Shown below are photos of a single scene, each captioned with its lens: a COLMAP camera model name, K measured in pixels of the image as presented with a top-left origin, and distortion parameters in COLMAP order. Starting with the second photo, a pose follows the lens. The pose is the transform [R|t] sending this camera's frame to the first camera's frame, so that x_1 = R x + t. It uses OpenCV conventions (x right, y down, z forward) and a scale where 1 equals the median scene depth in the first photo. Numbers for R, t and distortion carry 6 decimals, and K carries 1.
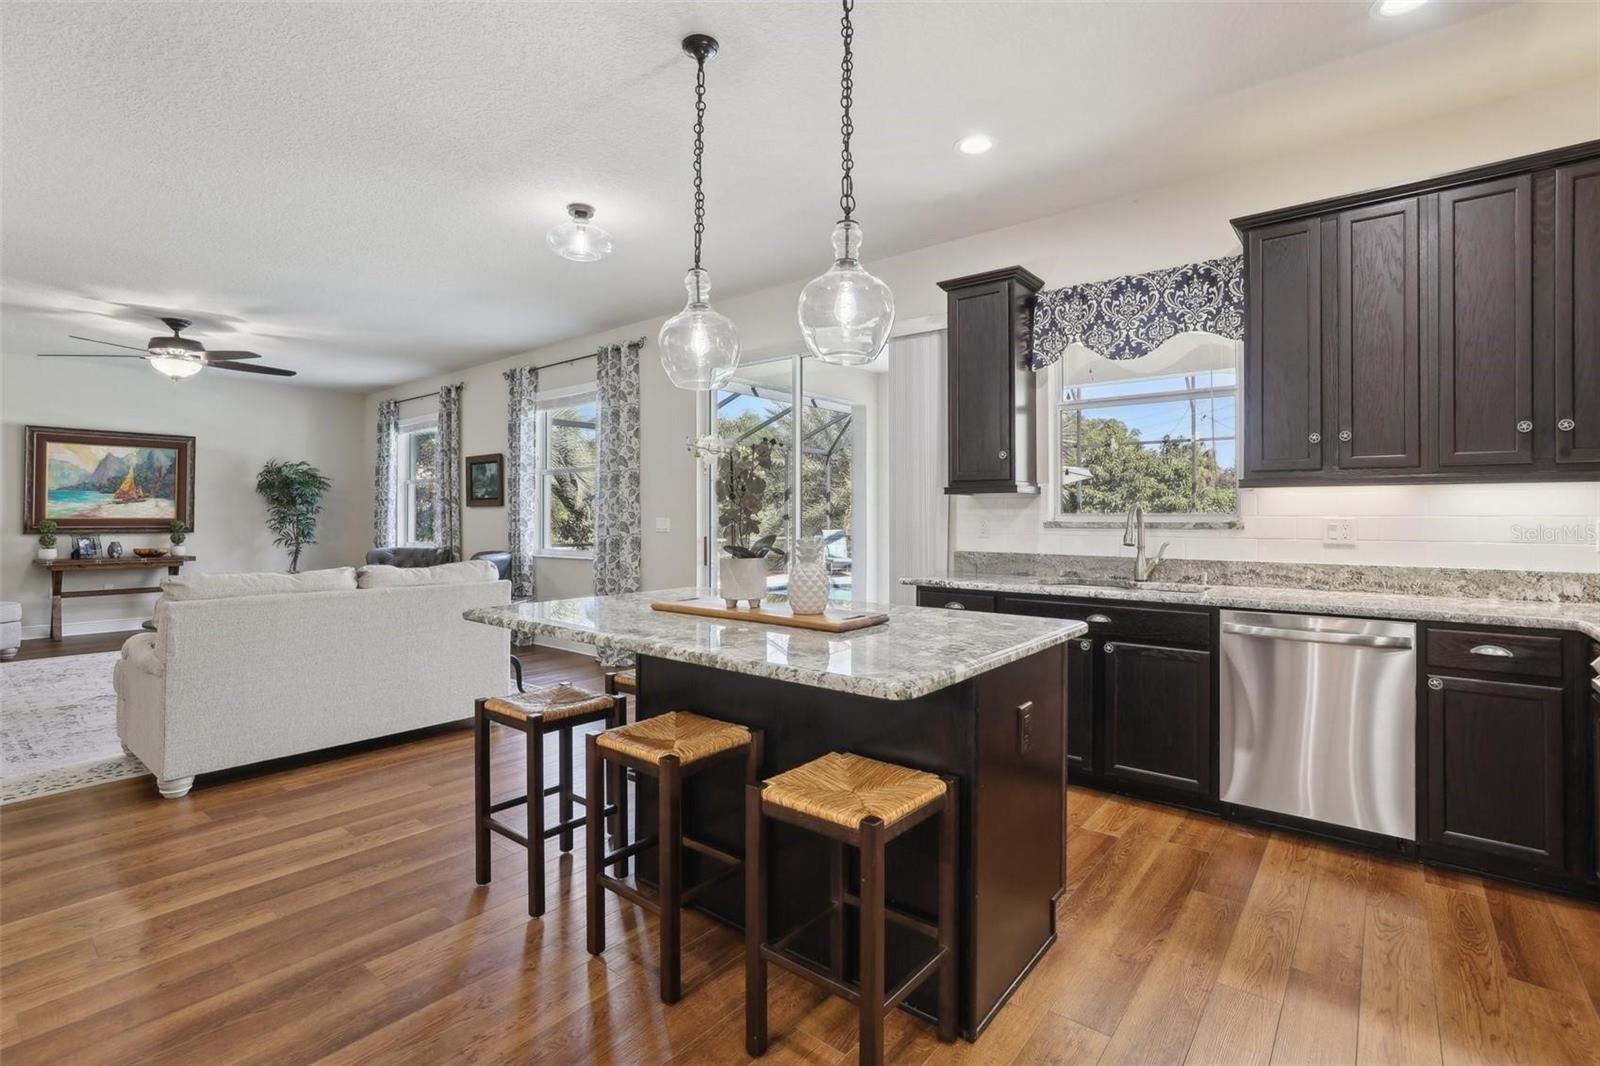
lens RADIAL K [[737.8, 0, 801.4], [0, 737.8, 511.7], [0, 0, 1]] dist [-0.029529, 0.013098]
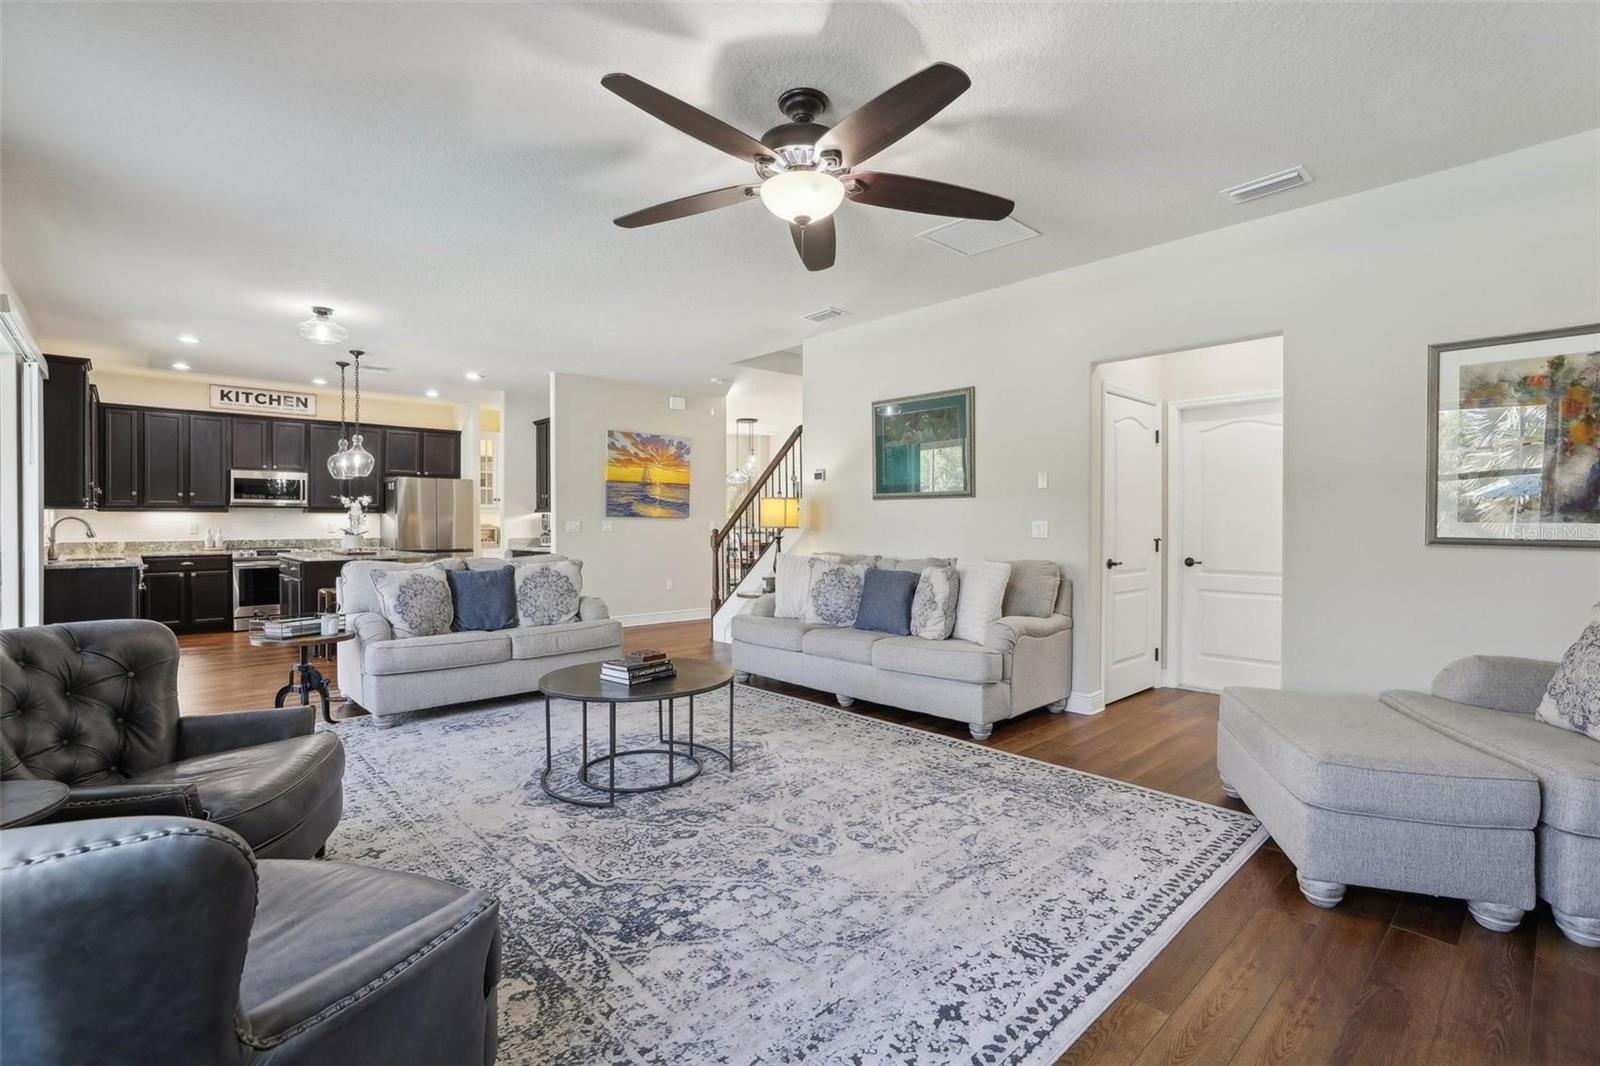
lens RADIAL K [[733.6, 0, 800.9], [0, 733.6, 523.5], [0, 0, 1]] dist [-0.028642, 0.010215]
pose [[-0.989591, 0.002237, 0.143892, -0.748516], [0.001489, 0.999985, -0.005302, 0.009770], [-0.143902, -0.005032, -0.989579, 1.182485]]
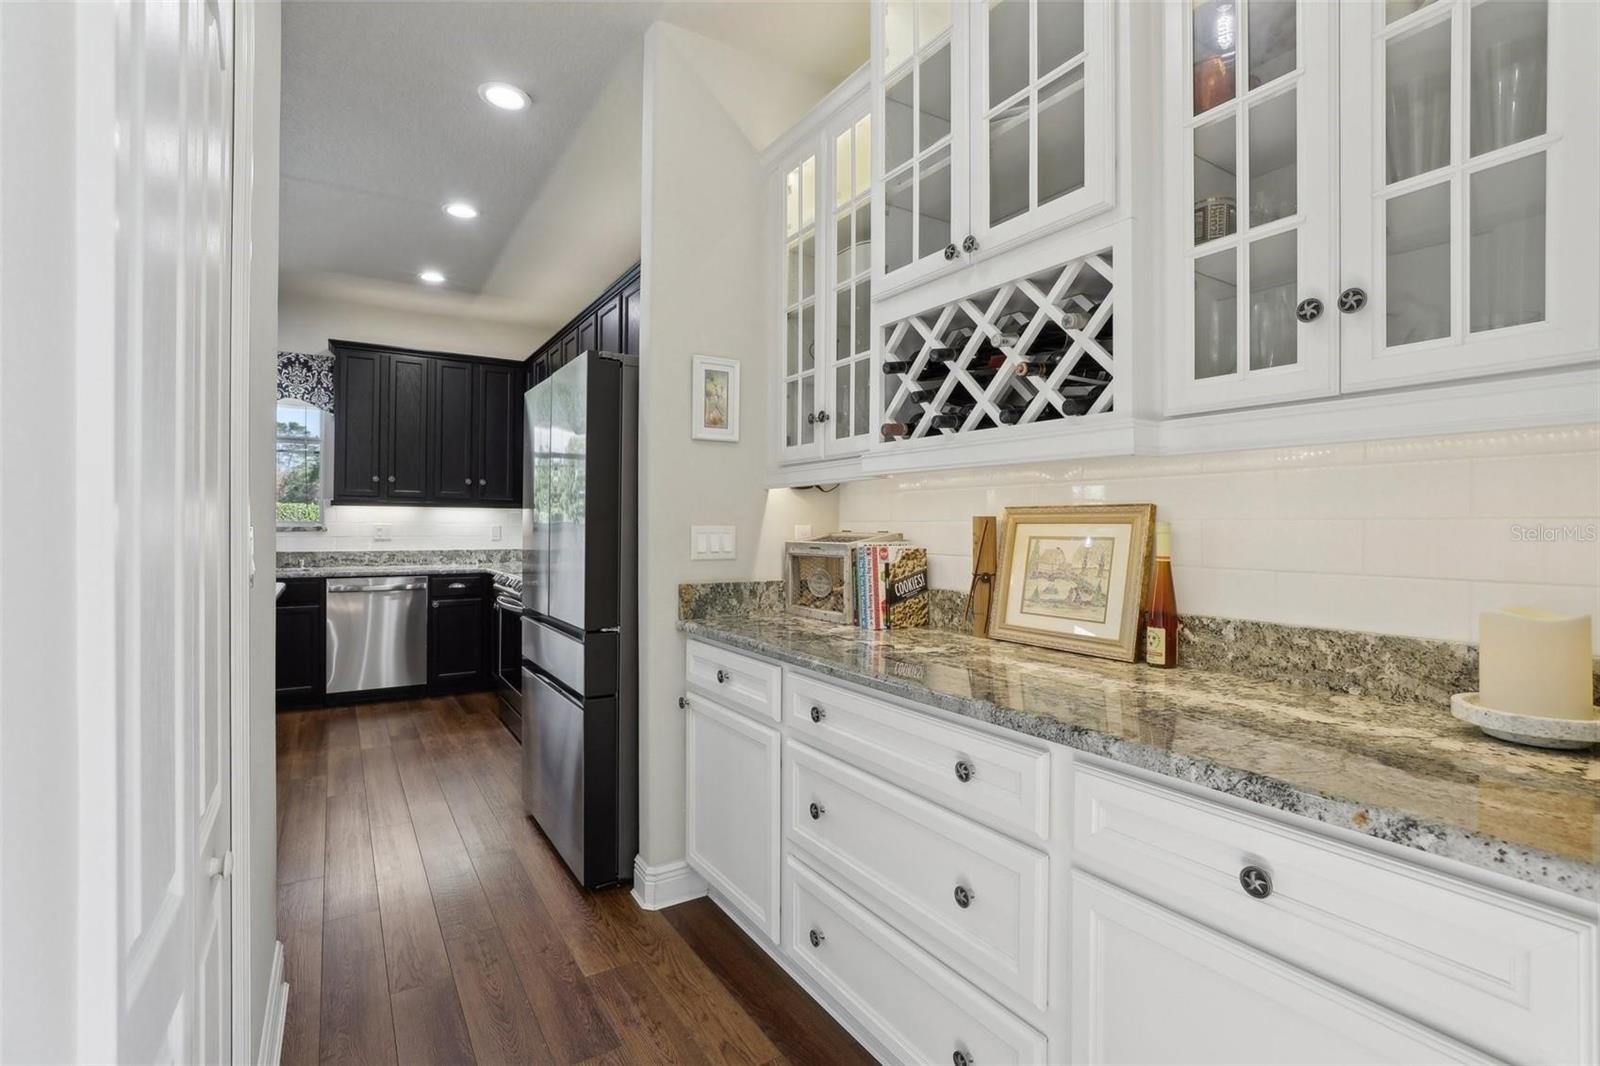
lens RADIAL K [[742.7, 0, 802.5], [0, 742.7, 523.9], [0, 0, 1]] dist [-0.031423, 0.012956]
pose [[0.317952, 0.003399, 0.948101, -0.259502], [-0.011216, 0.999937, 0.000177, -0.001508], [-0.948040, -0.010690, 0.317970, -0.216564]]
